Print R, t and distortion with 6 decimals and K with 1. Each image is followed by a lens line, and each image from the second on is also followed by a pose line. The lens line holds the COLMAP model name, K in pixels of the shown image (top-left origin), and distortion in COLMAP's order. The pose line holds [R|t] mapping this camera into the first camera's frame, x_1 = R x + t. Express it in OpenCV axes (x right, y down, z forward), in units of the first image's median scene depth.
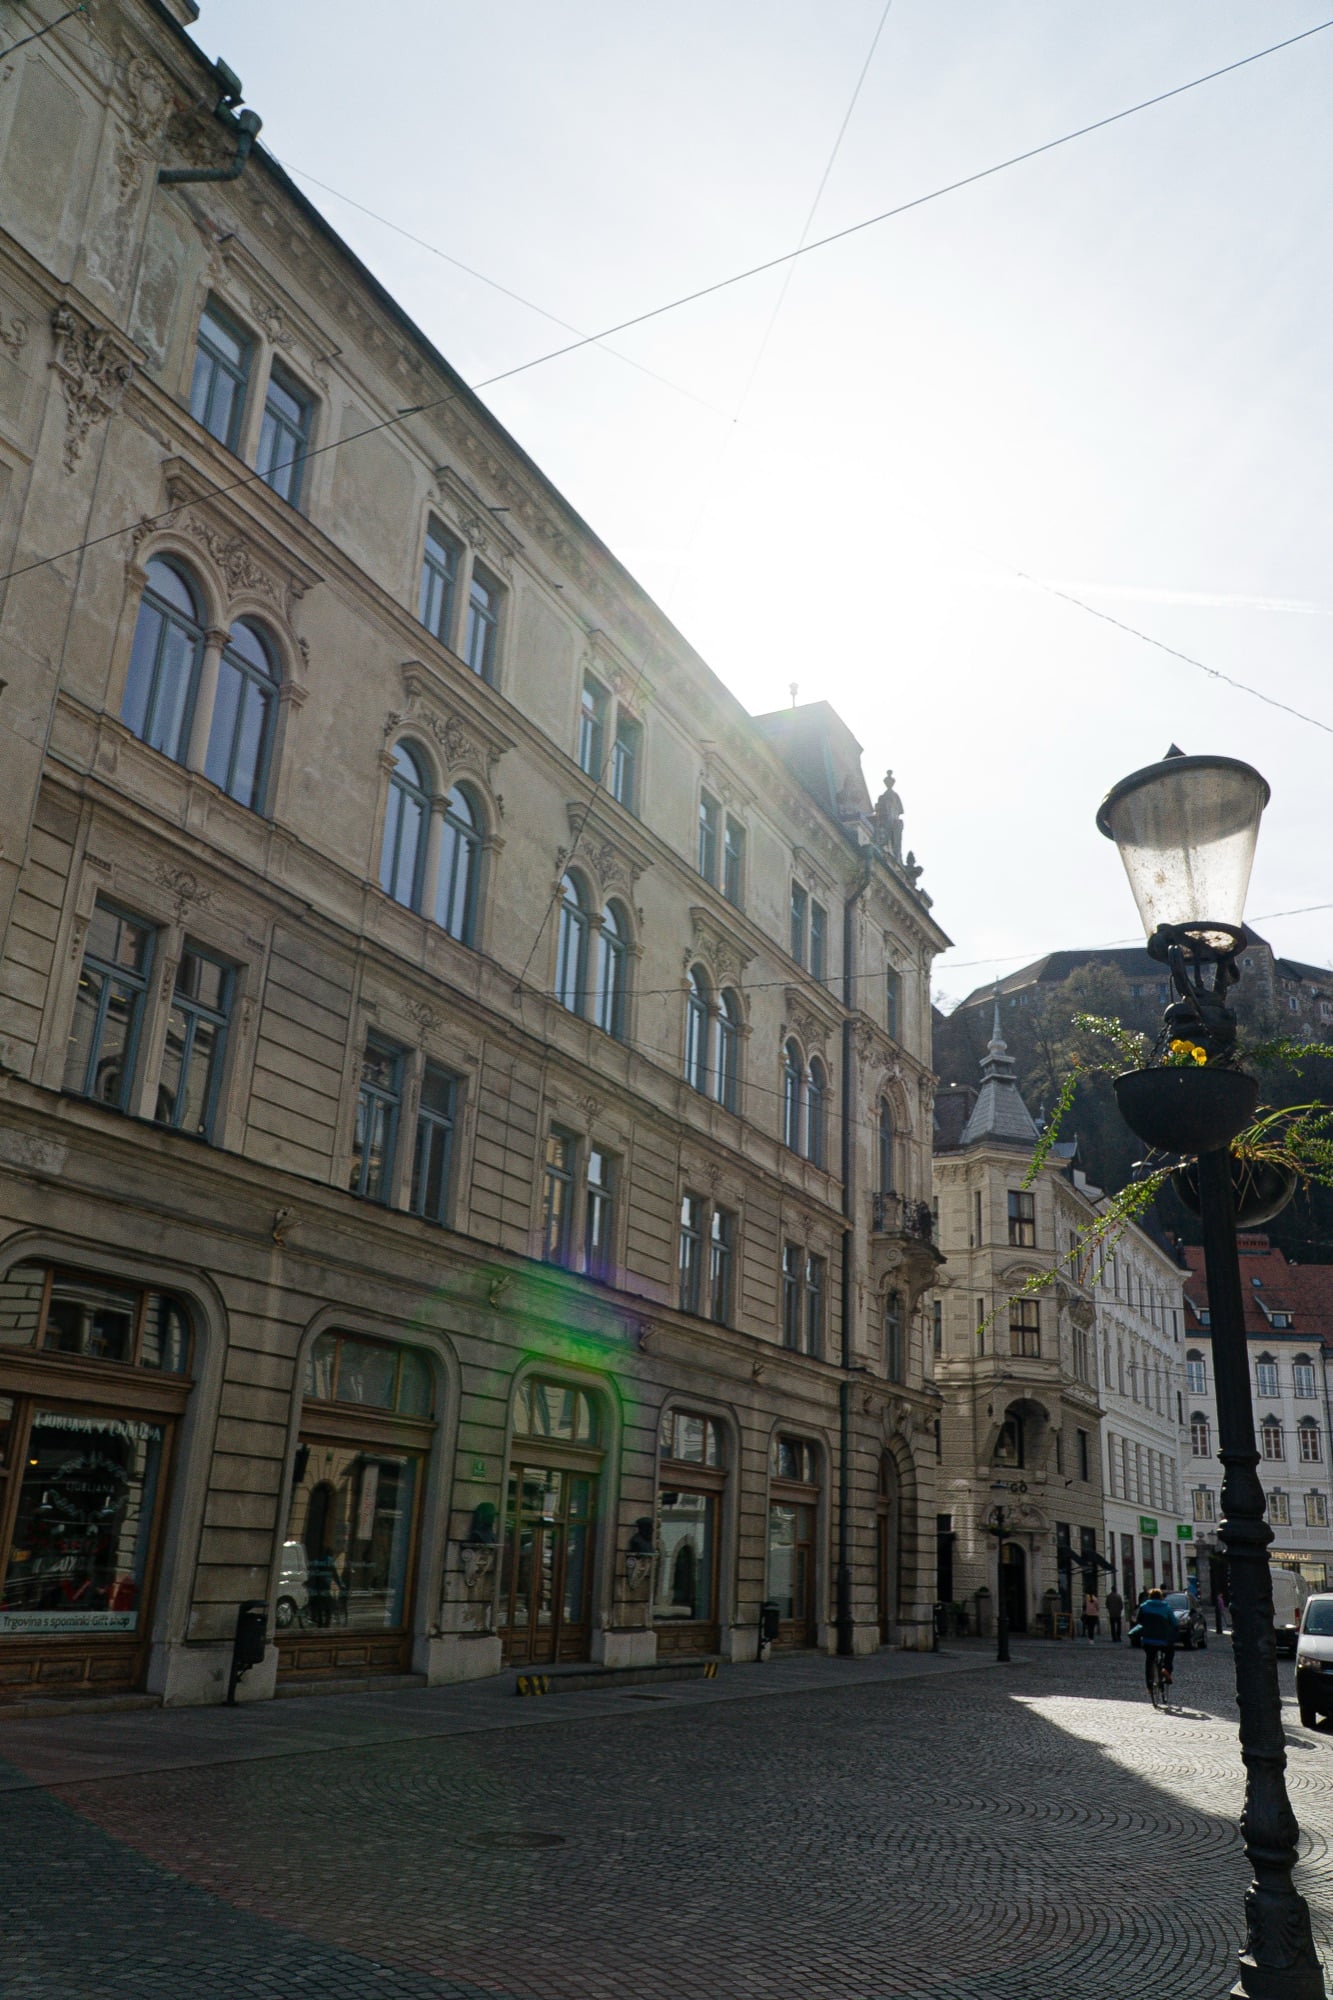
lens RADIAL K [[1615.9, 0, 666.5], [0, 1615.9, 1000.0], [0, 0, 1]] dist [-0.002088, 0.000682]
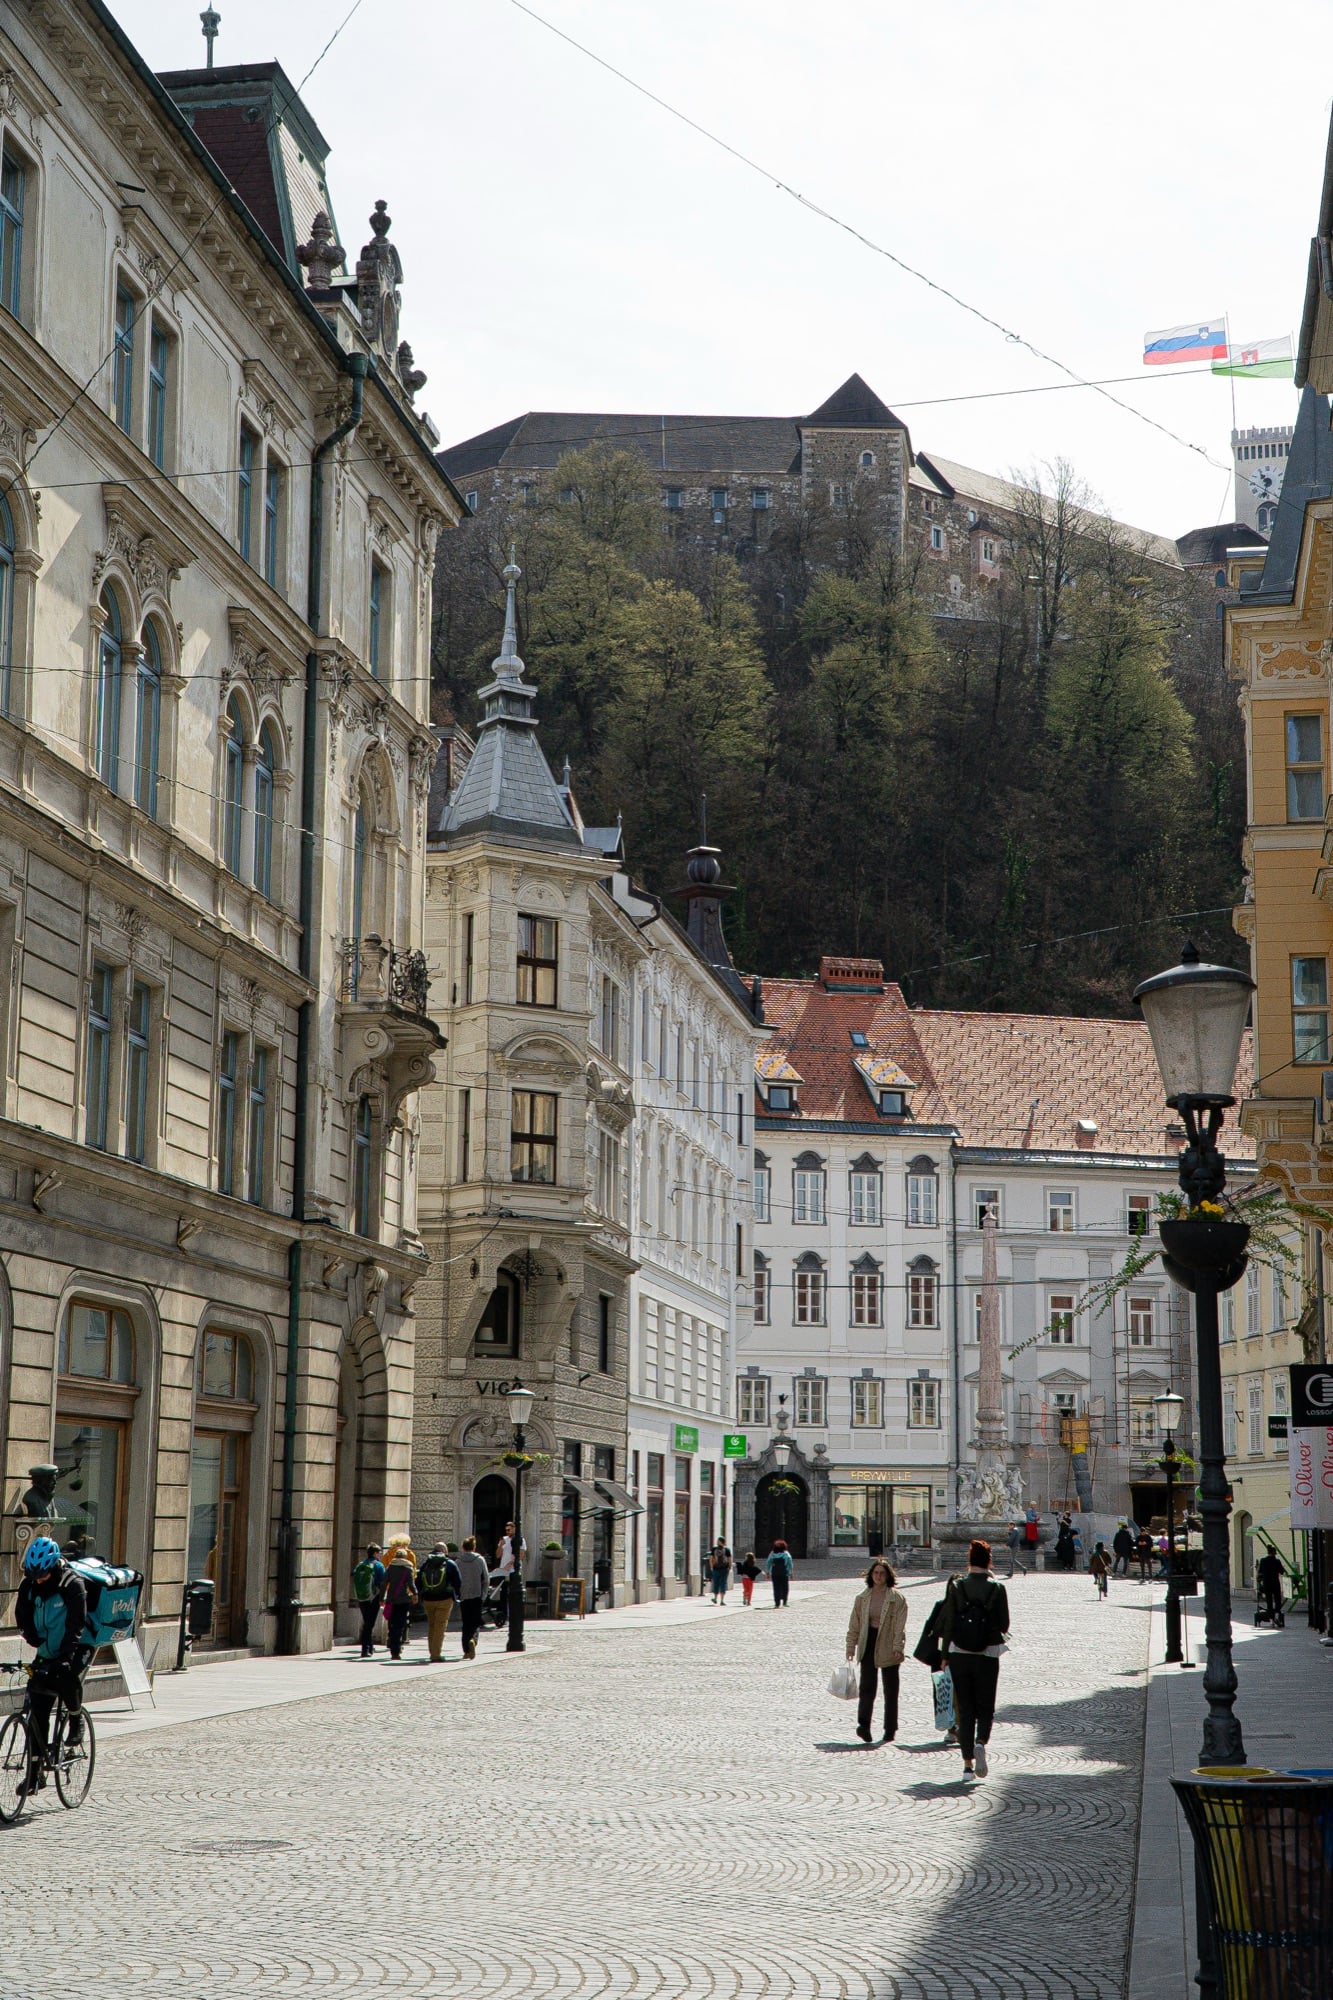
lens RADIAL K [[3123.9, 0, 666.5], [0, 3123.9, 1000.0], [0, 0, 1]] dist [0.099495, -0.054225]
pose [[0.955401, 0.017265, 0.294806, -0.100830], [-0.069151, 0.983614, 0.166500, -0.061701], [-0.287100, -0.179461, 0.940940, -0.153776]]
